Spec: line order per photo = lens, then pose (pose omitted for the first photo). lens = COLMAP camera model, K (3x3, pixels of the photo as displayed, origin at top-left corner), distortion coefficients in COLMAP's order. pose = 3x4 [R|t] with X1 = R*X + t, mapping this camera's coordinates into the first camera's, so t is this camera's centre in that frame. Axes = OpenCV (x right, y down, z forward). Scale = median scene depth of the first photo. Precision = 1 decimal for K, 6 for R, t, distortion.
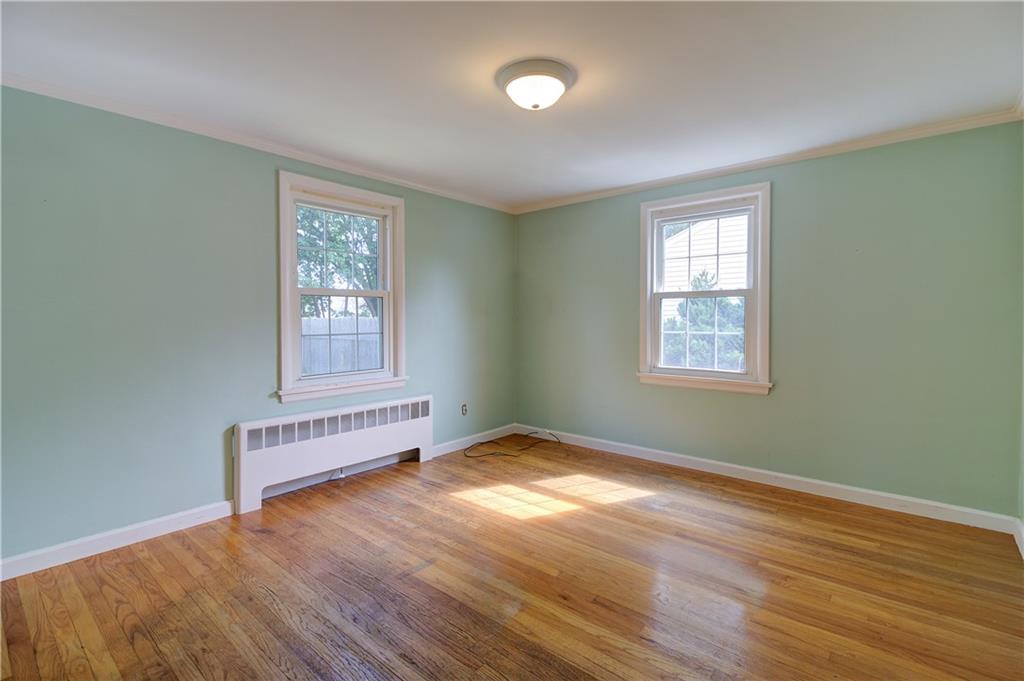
lens RADIAL K [[446.3, 0, 513.1], [0, 446.3, 323.6], [0, 0, 1]] dist [0.001353, -0.000217]
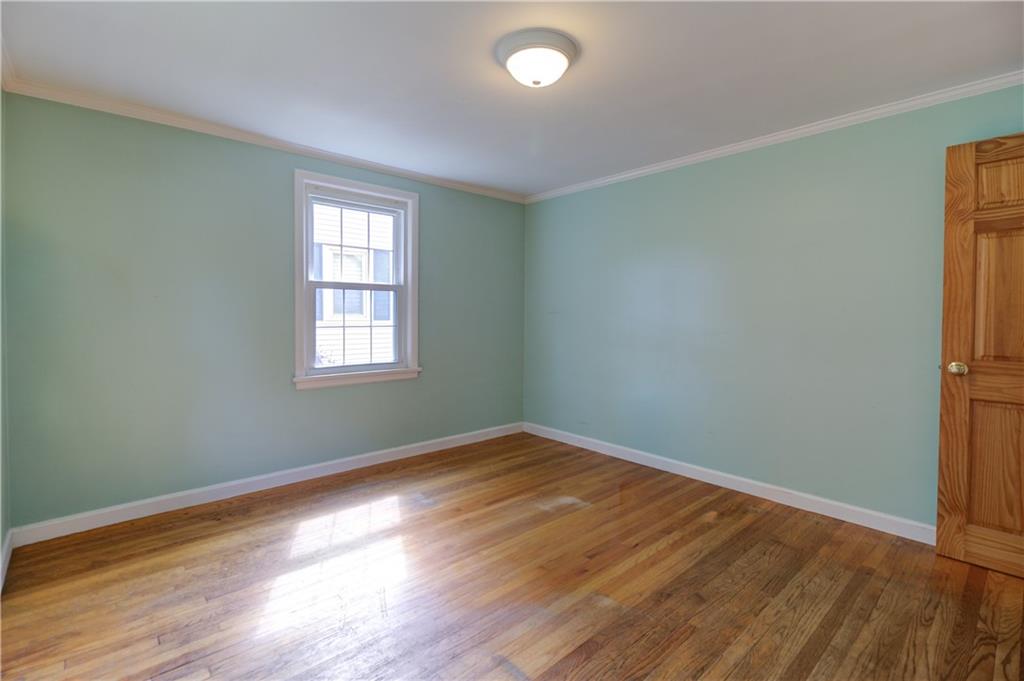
lens RADIAL K [[465.2, 0, 508.9], [0, 465.2, 322.0], [0, 0, 1]] dist [0.002680, -0.000458]
pose [[0.169889, -0.016807, 0.985320, -0.611728], [0.005687, 0.999855, 0.016075, -0.003614], [-0.985447, 0.002873, 0.169960, 0.596187]]
